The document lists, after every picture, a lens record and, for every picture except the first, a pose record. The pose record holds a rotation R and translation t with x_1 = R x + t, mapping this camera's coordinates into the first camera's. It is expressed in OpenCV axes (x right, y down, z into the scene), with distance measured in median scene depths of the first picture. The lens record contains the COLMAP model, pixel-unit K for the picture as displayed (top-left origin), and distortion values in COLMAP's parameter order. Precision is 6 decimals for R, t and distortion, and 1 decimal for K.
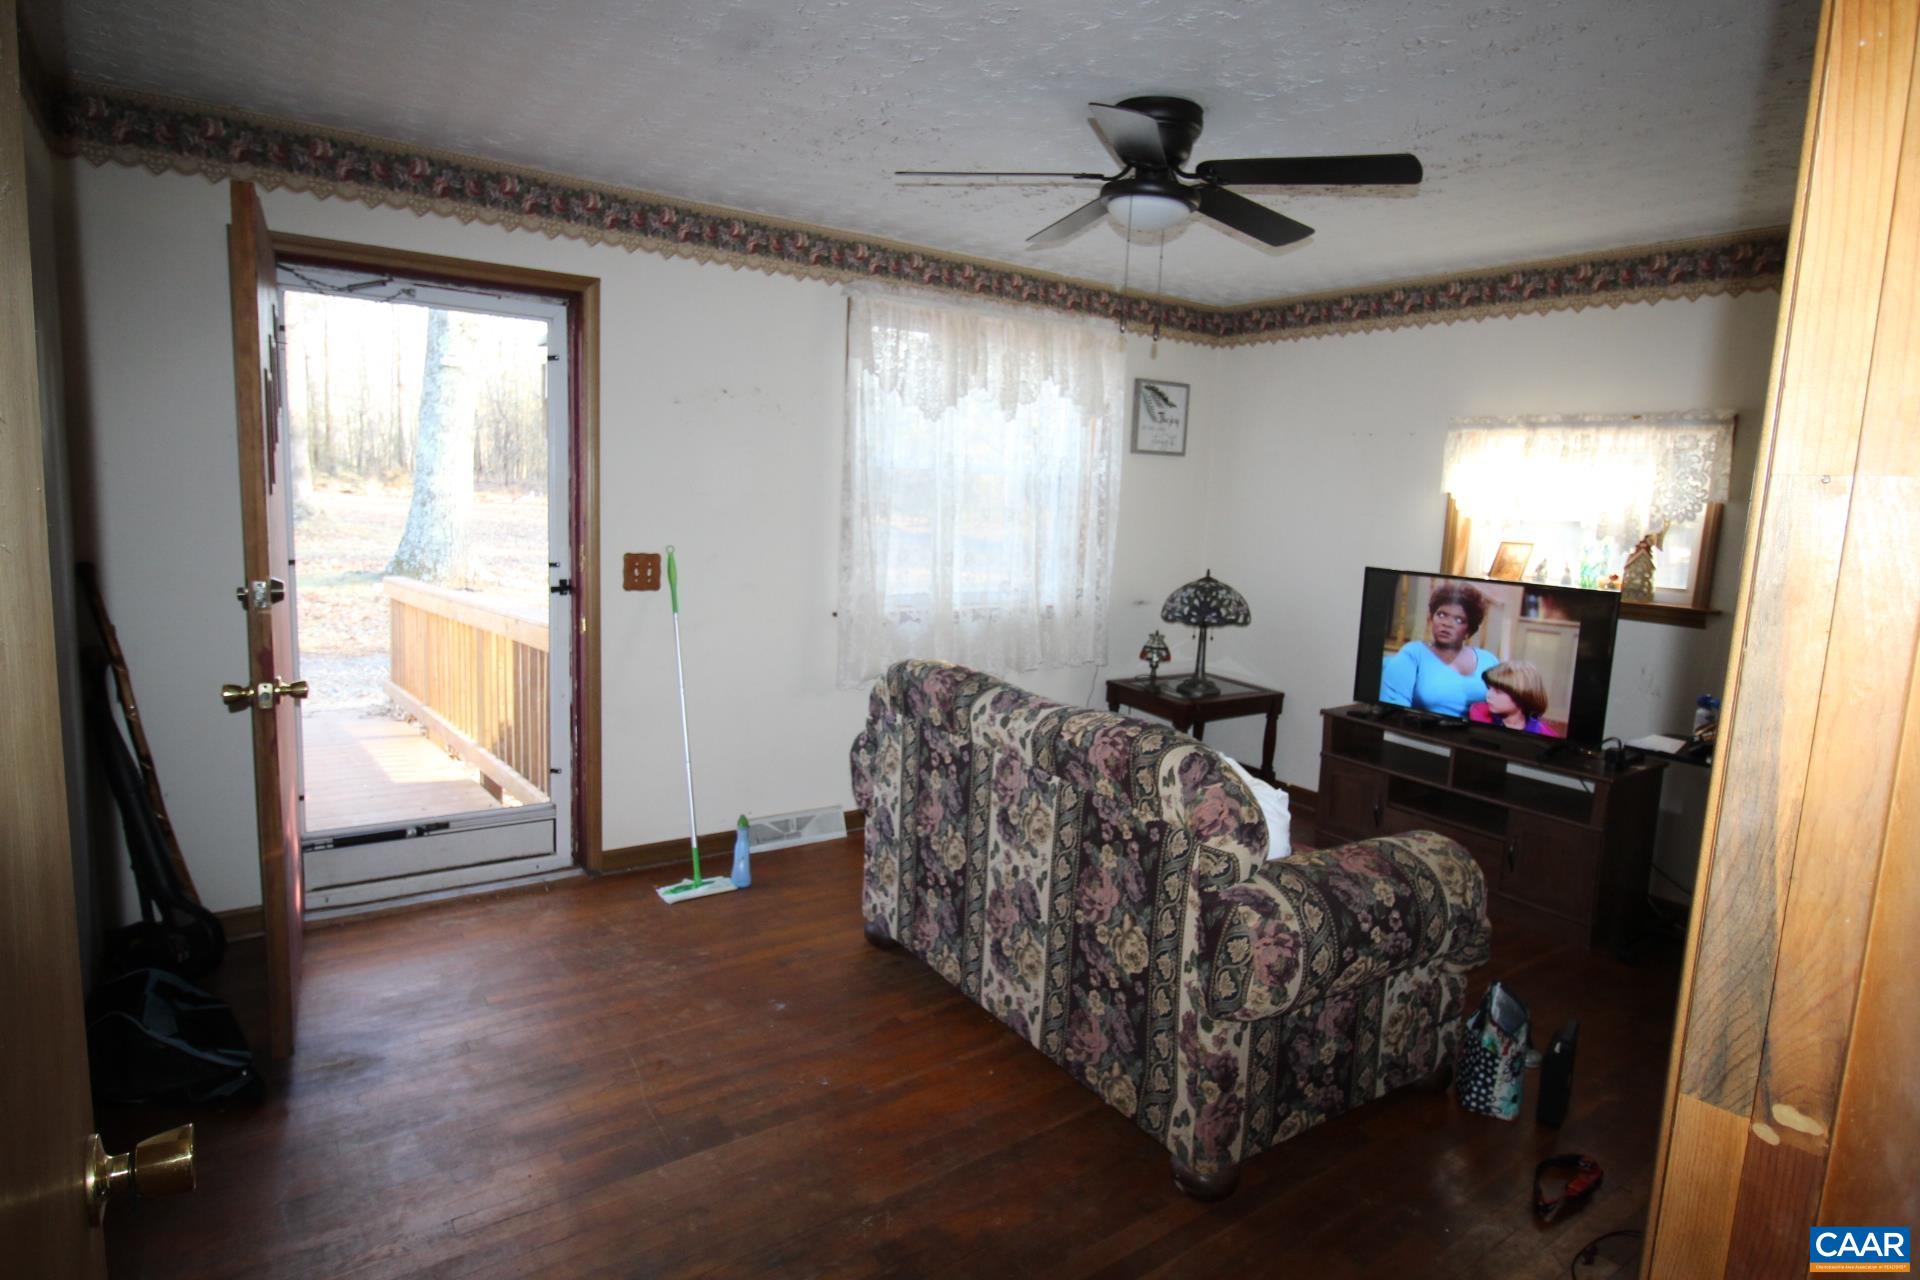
lens RADIAL K [[1042.8, 0, 979.1], [0, 1042.8, 634.2], [0, 0, 1]] dist [0.008632, -0.014626]
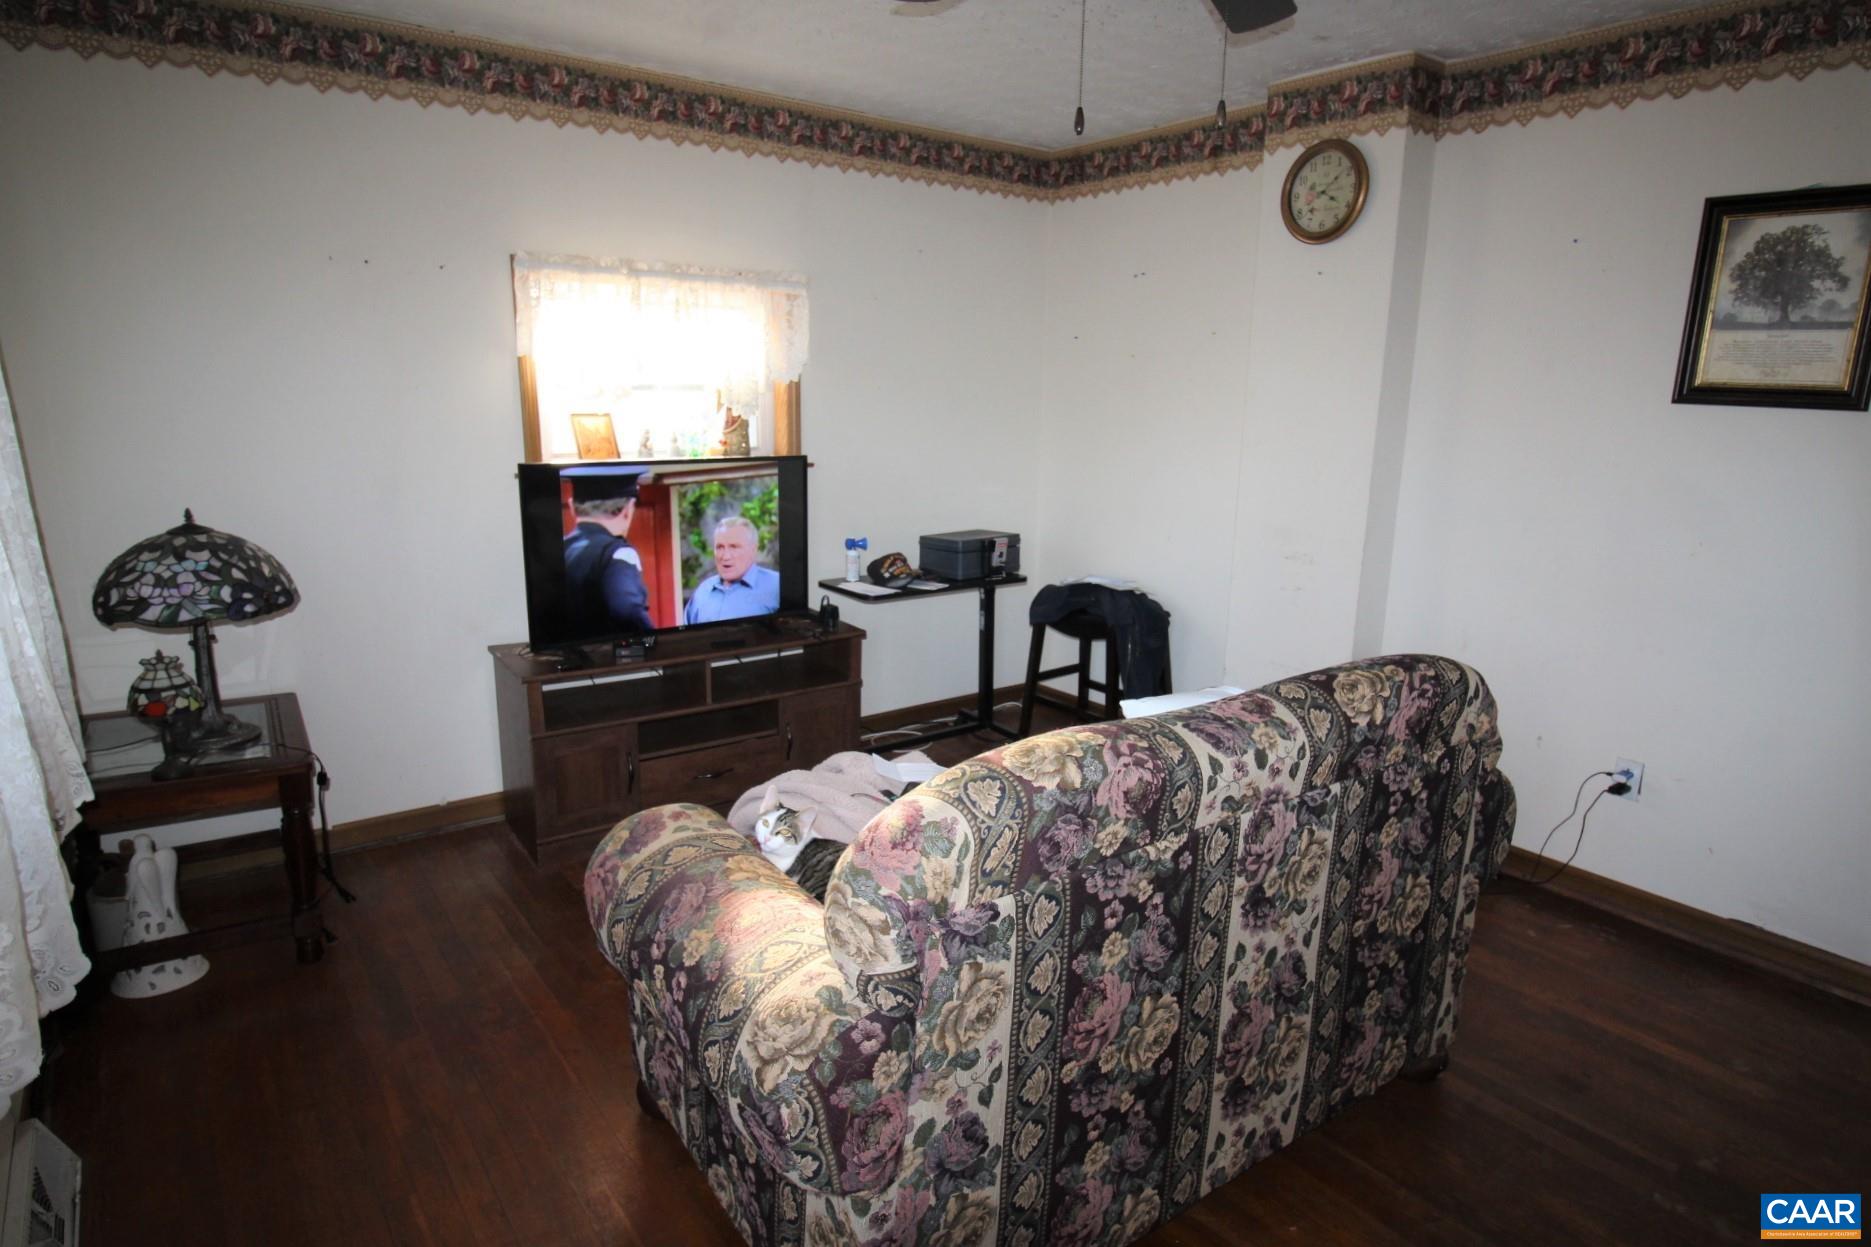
lens RADIAL K [[1016.2, 0, 954.1], [0, 1016.2, 617.9], [0, 0, 1]] dist [0.008632, -0.014626]
pose [[0.003355, -0.267610, 0.963522, -0.504205], [0.128308, 0.955678, 0.264984, -0.169509], [-0.991729, 0.122739, 0.037543, 1.077202]]
